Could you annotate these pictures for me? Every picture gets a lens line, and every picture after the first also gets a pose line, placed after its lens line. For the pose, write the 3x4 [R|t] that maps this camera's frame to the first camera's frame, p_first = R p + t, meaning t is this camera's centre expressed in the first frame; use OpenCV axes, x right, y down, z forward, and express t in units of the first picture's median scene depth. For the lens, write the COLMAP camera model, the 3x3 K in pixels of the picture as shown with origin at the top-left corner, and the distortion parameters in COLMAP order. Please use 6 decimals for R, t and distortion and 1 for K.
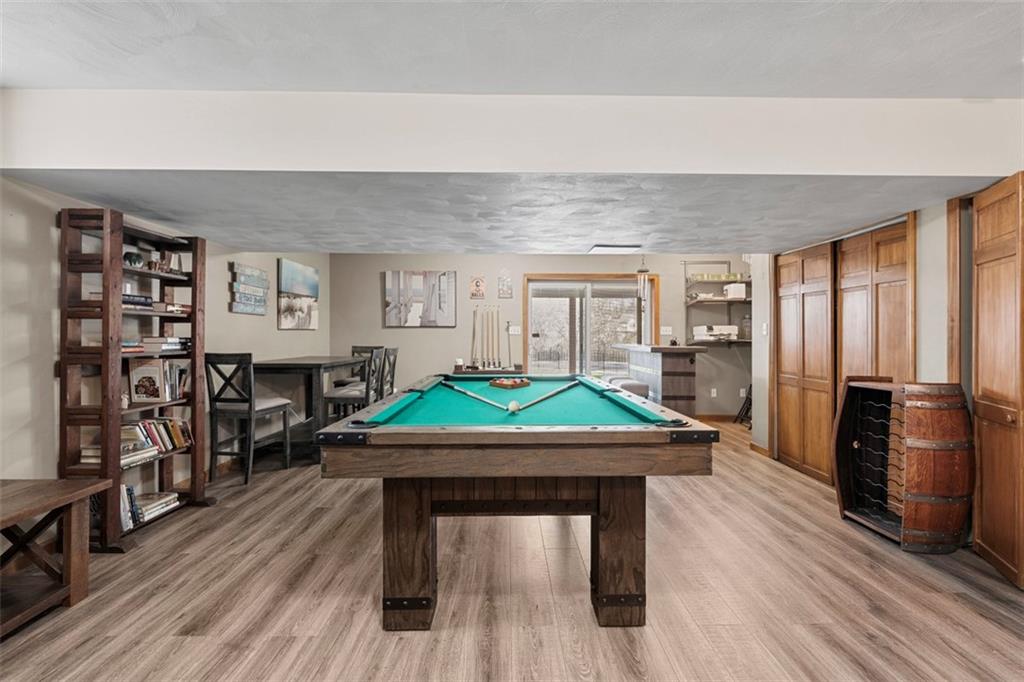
lens RADIAL K [[469.2, 0, 515.2], [0, 469.2, 334.9], [0, 0, 1]] dist [-0.006804, 0.002613]
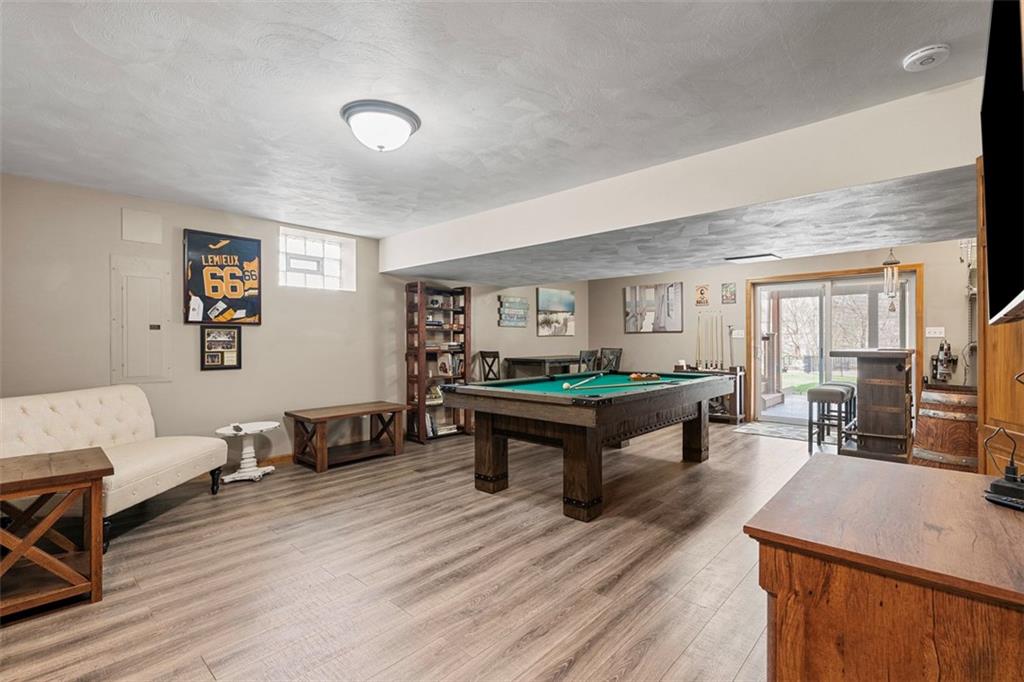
lens RADIAL K [[469.2, 0, 509.9], [0, 469.2, 341.9], [0, 0, 1]] dist [-0.006804, 0.002613]
pose [[0.723076, -0.001568, -0.690766, 0.603026], [0.007996, 0.999949, 0.006100, -0.004599], [0.690722, -0.009934, 0.723052, -0.171498]]
